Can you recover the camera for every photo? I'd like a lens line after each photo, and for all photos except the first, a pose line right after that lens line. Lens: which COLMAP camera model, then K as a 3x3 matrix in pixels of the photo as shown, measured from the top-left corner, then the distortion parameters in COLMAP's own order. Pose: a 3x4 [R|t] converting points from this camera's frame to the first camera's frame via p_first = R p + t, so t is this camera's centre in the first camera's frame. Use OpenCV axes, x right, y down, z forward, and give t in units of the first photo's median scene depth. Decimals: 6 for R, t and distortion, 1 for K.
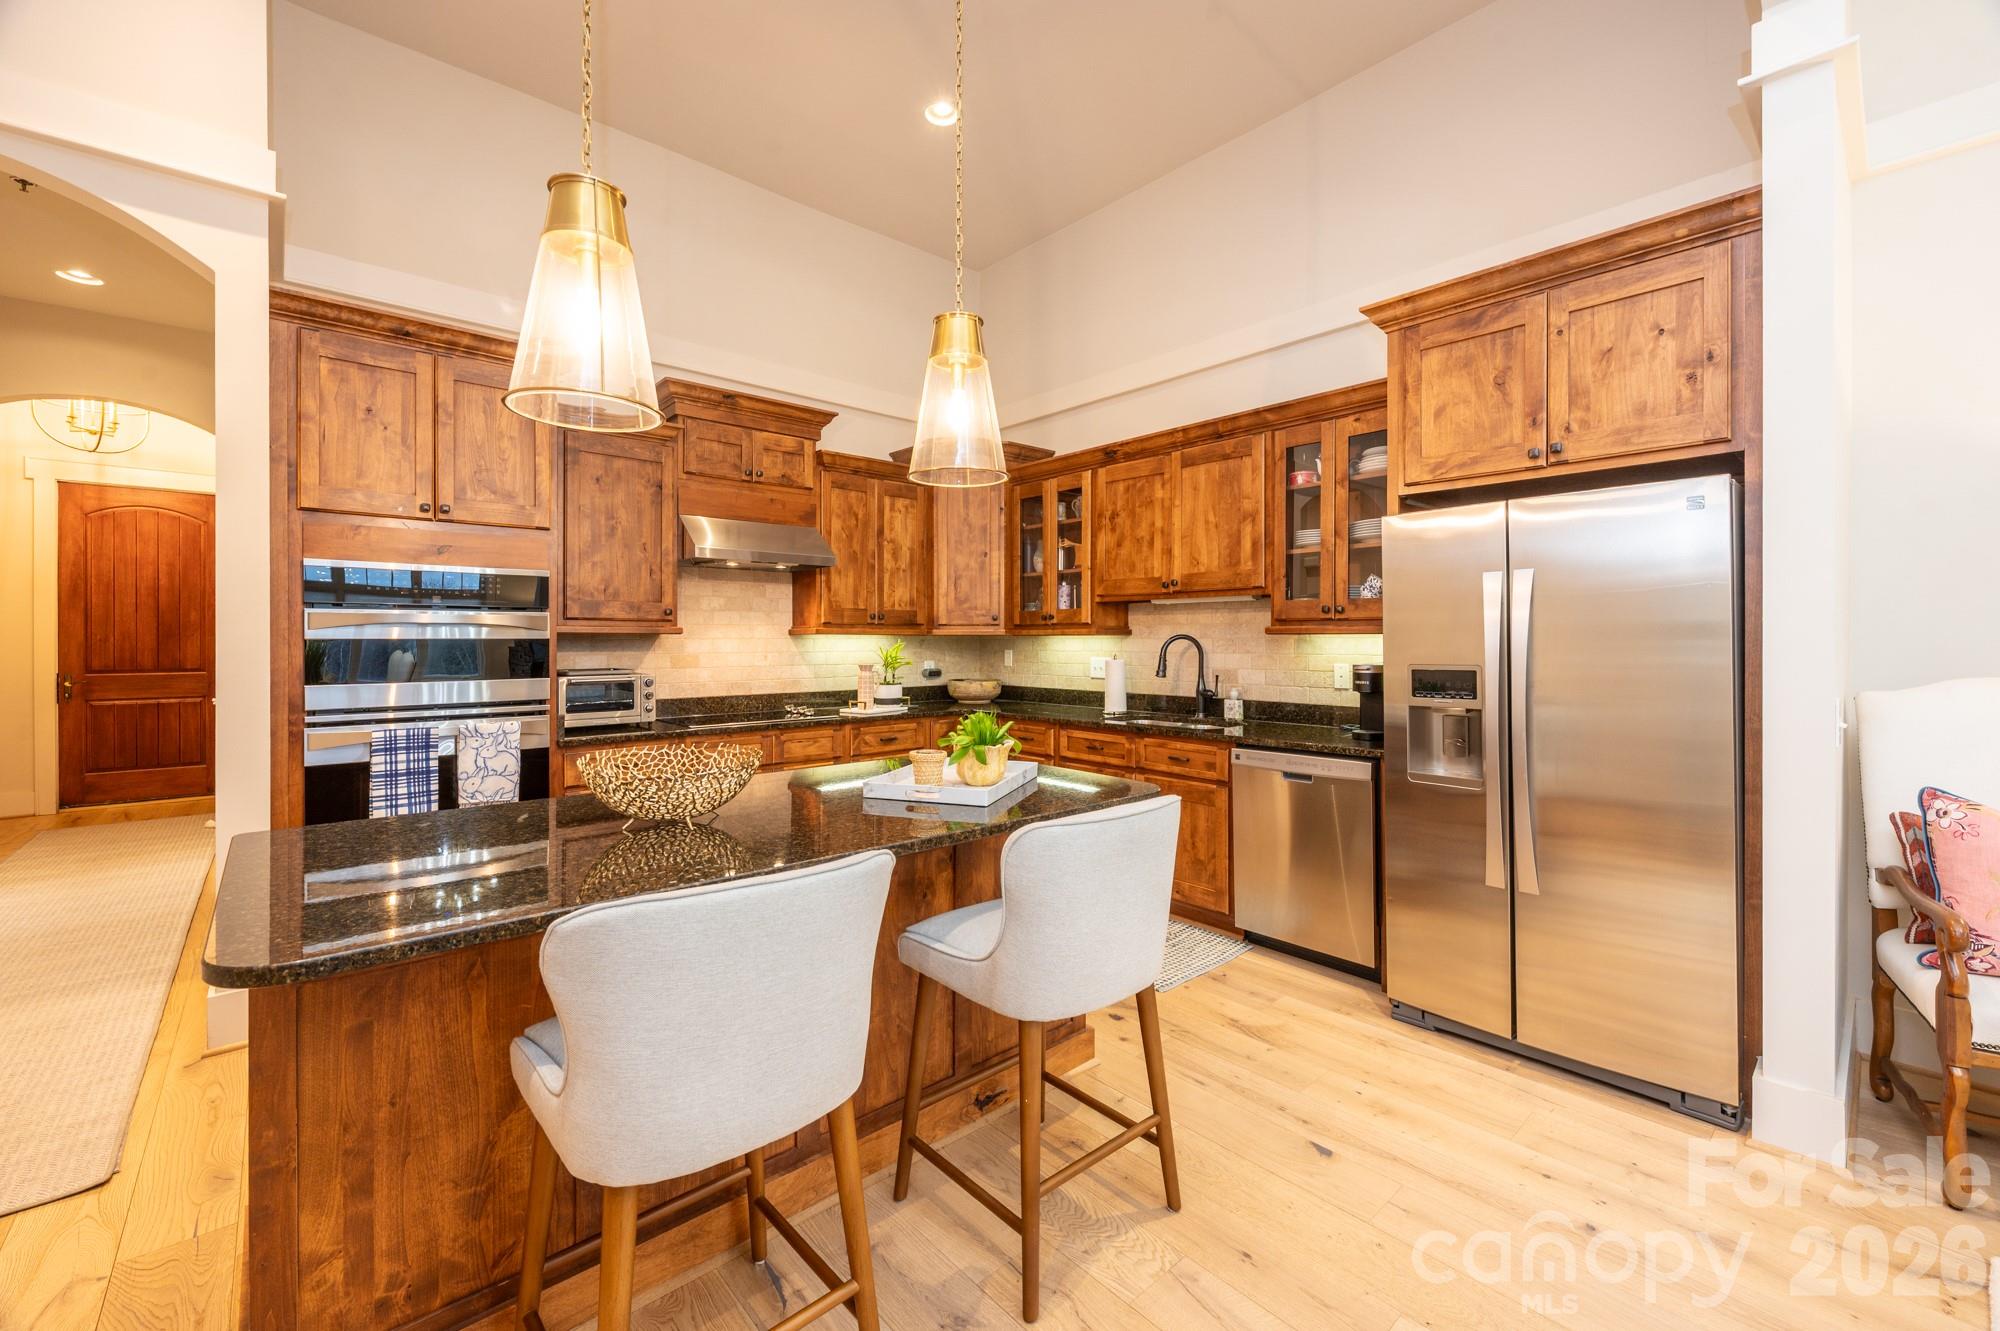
lens RADIAL K [[810.3, 0, 999.9], [0, 810.3, 642.5], [0, 0, 1]] dist [0.001612, -0.000748]
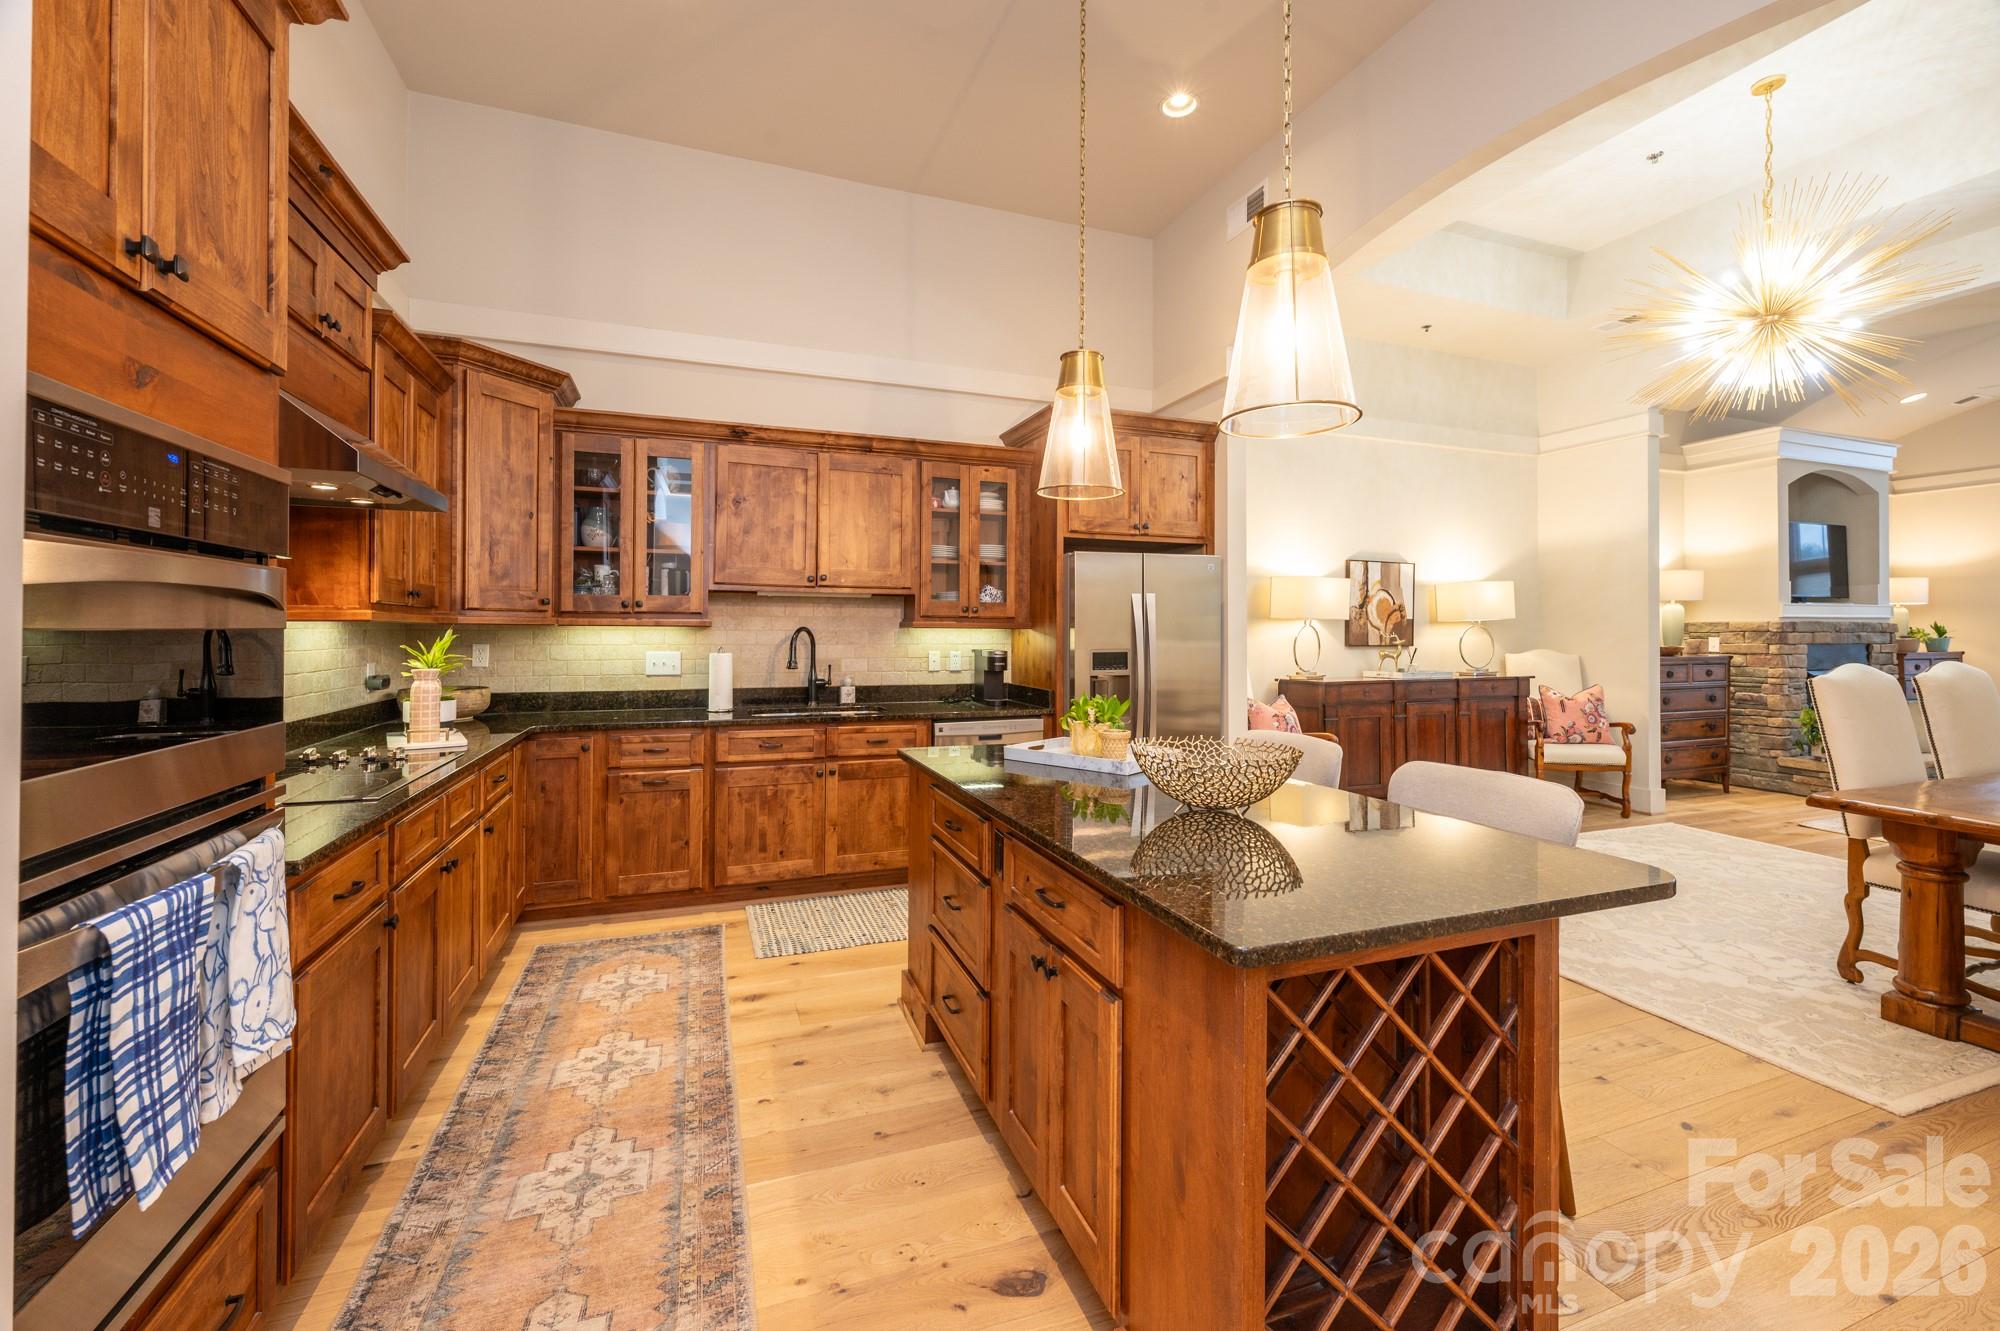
lens RADIAL K [[810.3, 0, 1003.1], [0, 810.3, 627.3], [0, 0, 1]] dist [0.001612, -0.000748]
pose [[0.358872, 0.005567, 0.933370, -0.693134], [-0.002787, 0.999984, -0.004892, -0.005093], [-0.933383, -0.000846, 0.358882, 0.415784]]
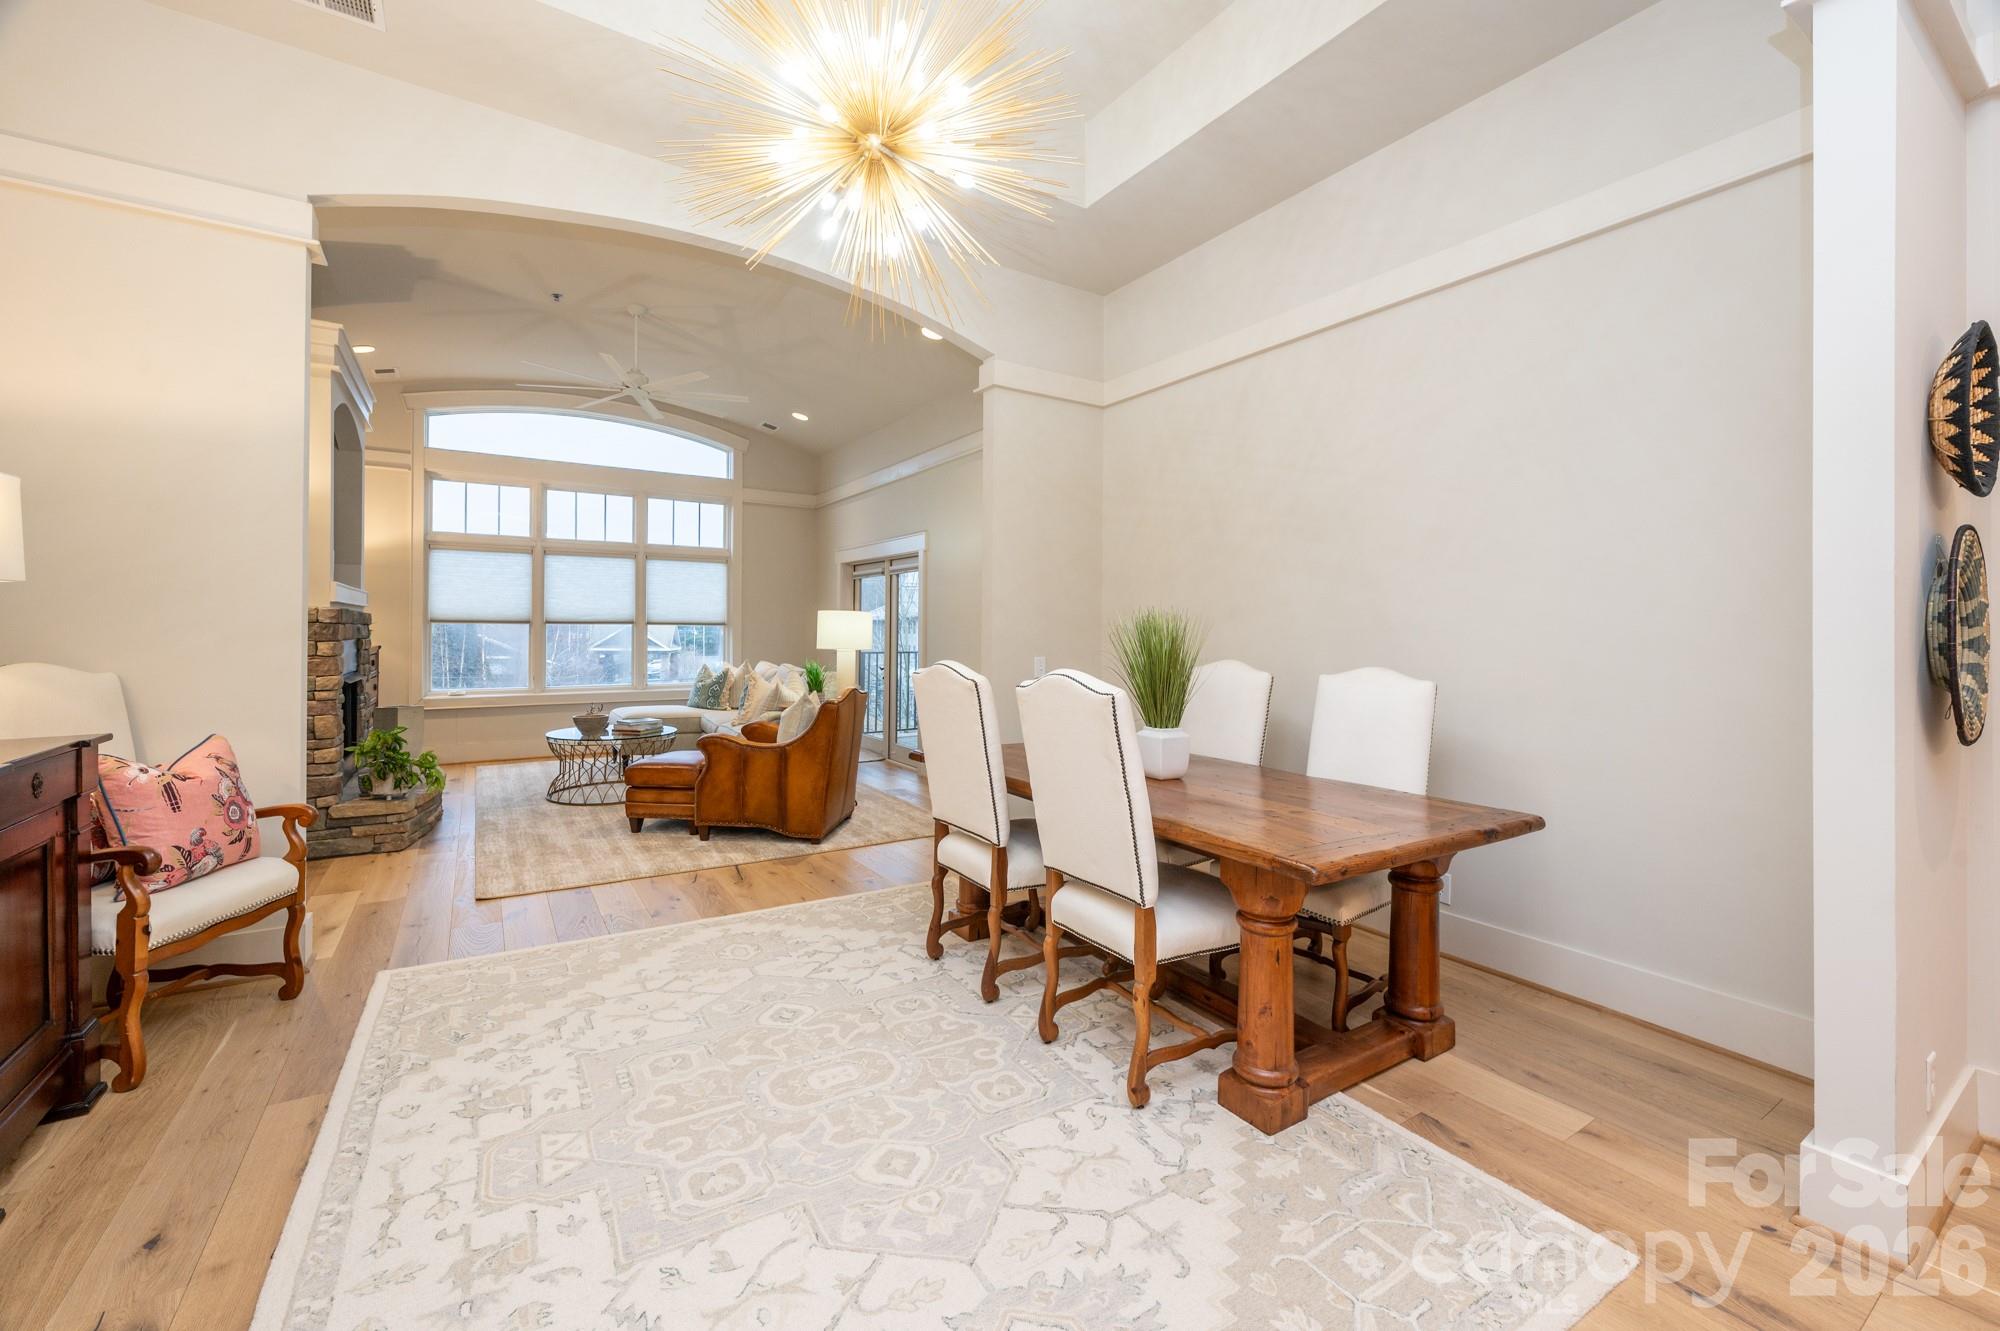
lens RADIAL K [[810.3, 0, 1000.7], [0, 810.3, 626.1], [0, 0, 1]] dist [0.001612, -0.000748]
pose [[-0.988611, -0.003764, 0.150443, 0.328704], [-0.004757, 0.999969, -0.006241, -0.001491], [-0.150415, -0.006885, -0.988599, 0.511334]]
